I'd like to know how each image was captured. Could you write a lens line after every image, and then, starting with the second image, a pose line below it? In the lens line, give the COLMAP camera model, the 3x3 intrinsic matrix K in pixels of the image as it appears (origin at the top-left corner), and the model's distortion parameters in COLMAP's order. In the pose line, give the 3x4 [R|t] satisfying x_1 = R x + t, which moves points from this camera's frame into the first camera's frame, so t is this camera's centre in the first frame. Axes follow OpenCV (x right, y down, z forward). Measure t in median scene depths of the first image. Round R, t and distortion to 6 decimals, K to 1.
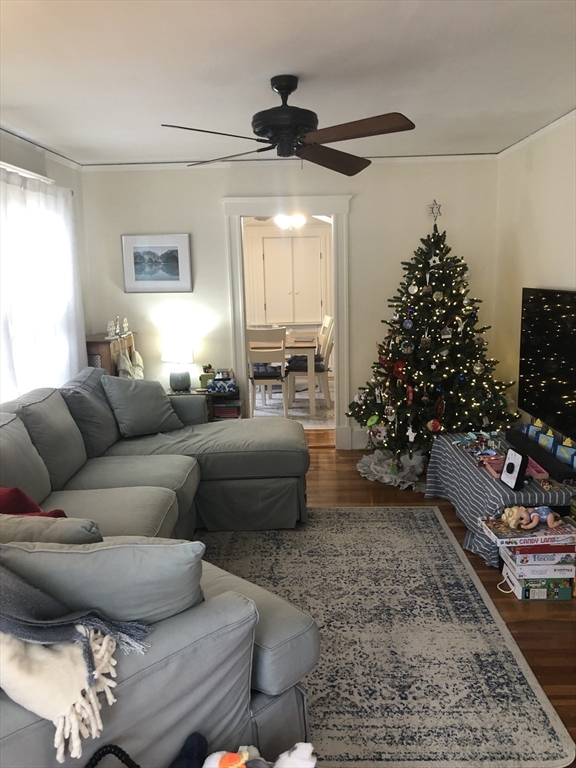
lens RADIAL K [[625.1, 0, 287.7], [0, 625.1, 384.5], [0, 0, 1]] dist [-0.009389, 0.004871]
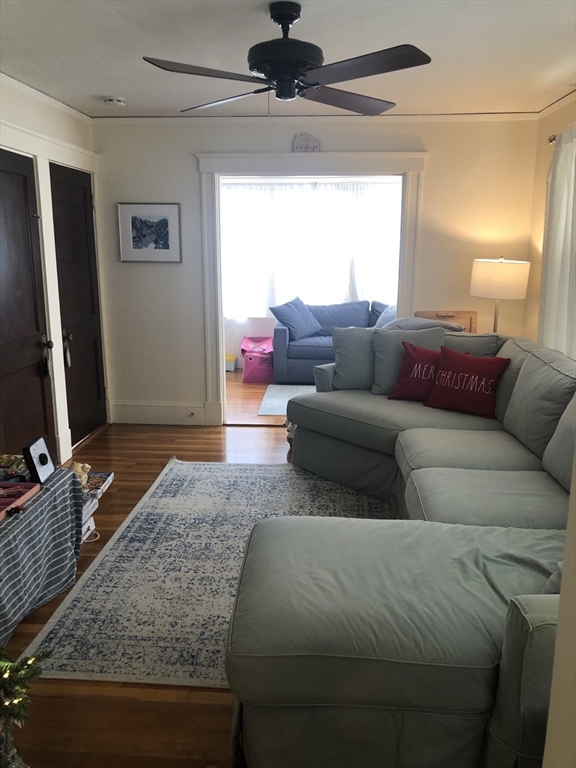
lens RADIAL K [[625.1, 0, 286.0], [0, 625.1, 389.4], [0, 0, 1]] dist [-0.009389, 0.004871]
pose [[-0.998057, 0.007621, 0.061845, -0.053771], [0.031516, 0.917930, 0.395488, -0.343109], [-0.053756, 0.396669, -0.916387, 2.005035]]
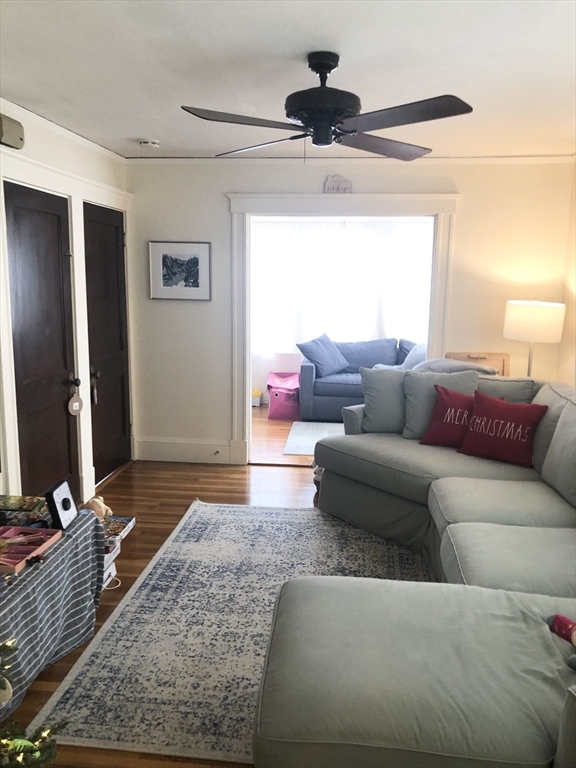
lens RADIAL K [[625.1, 0, 288.8], [0, 625.1, 379.7], [0, 0, 1]] dist [-0.009389, 0.004871]
pose [[-0.995635, -0.004692, 0.093211, -0.038302], [0.026906, 0.941901, 0.334811, -0.356754], [-0.089366, 0.335857, -0.937664, 1.970144]]
